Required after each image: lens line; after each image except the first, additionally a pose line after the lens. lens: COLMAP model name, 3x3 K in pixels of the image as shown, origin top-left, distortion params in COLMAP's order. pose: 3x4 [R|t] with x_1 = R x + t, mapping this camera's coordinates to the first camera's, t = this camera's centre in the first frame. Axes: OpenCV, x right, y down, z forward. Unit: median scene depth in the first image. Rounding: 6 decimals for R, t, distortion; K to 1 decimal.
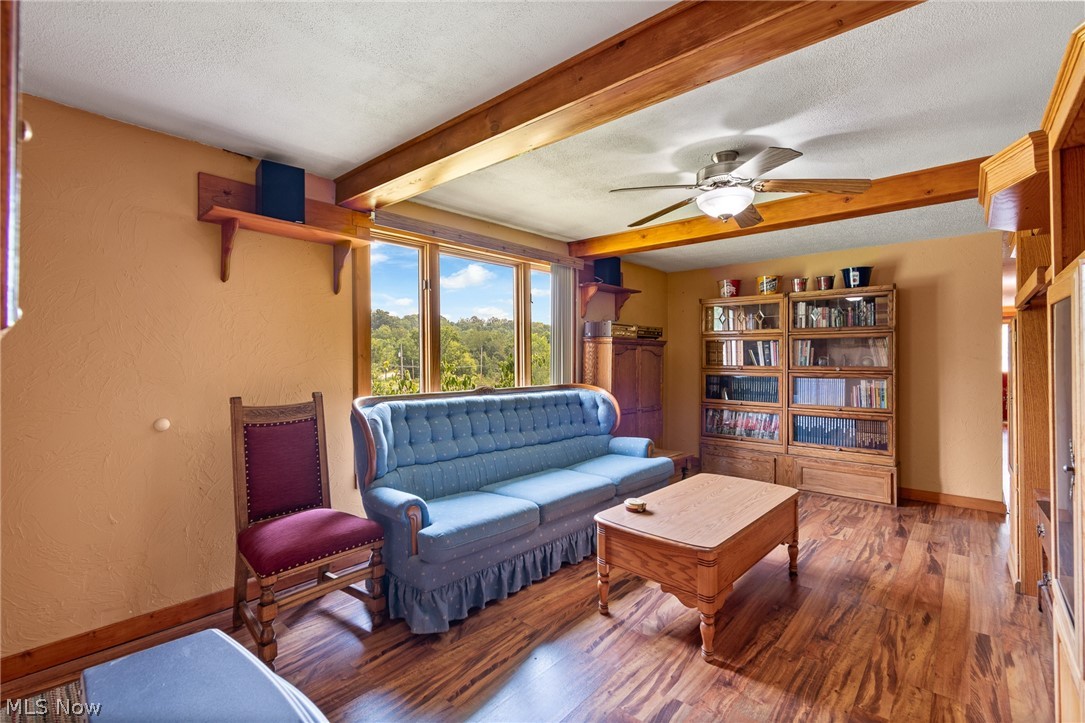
lens RADIAL K [[482.3, 0, 539.4], [0, 482.3, 356.9], [0, 0, 1]] dist [-0.000117, -0.000134]
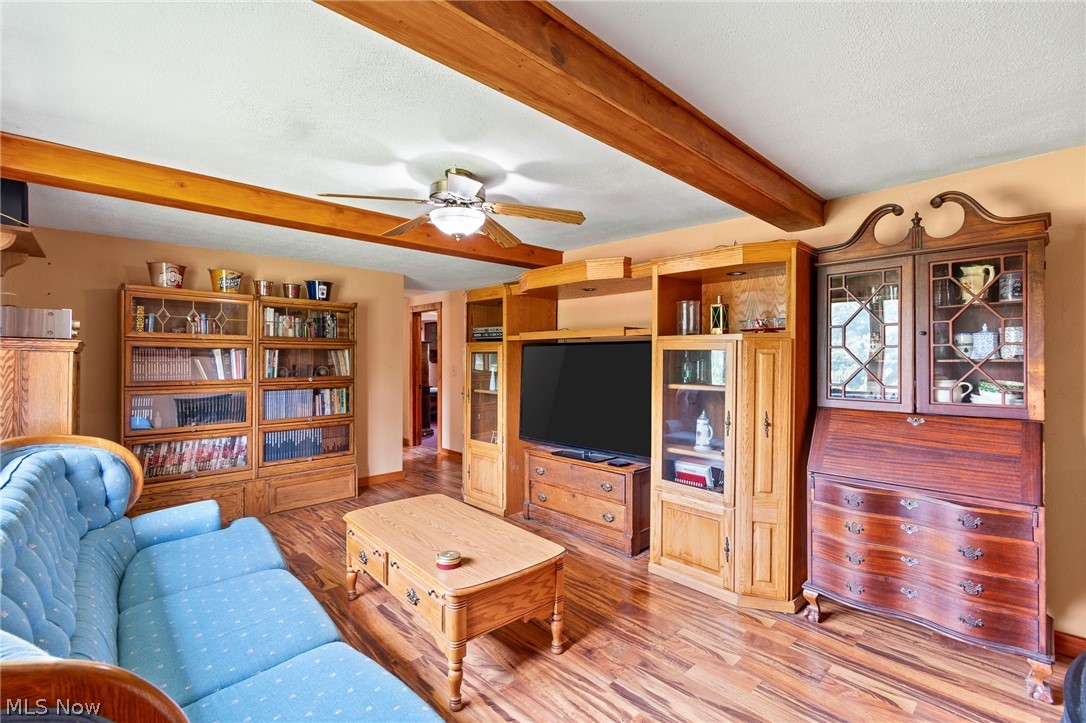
lens RADIAL K [[484.4, 0, 546.4], [0, 484.4, 360.2], [0, 0, 1]] dist [-0.000295, -0.000062]
pose [[0.075651, -0.006096, 0.997116, -0.352337], [-0.003518, 0.999973, 0.006381, -0.023642], [-0.997128, -0.003990, 0.075627, 0.438903]]
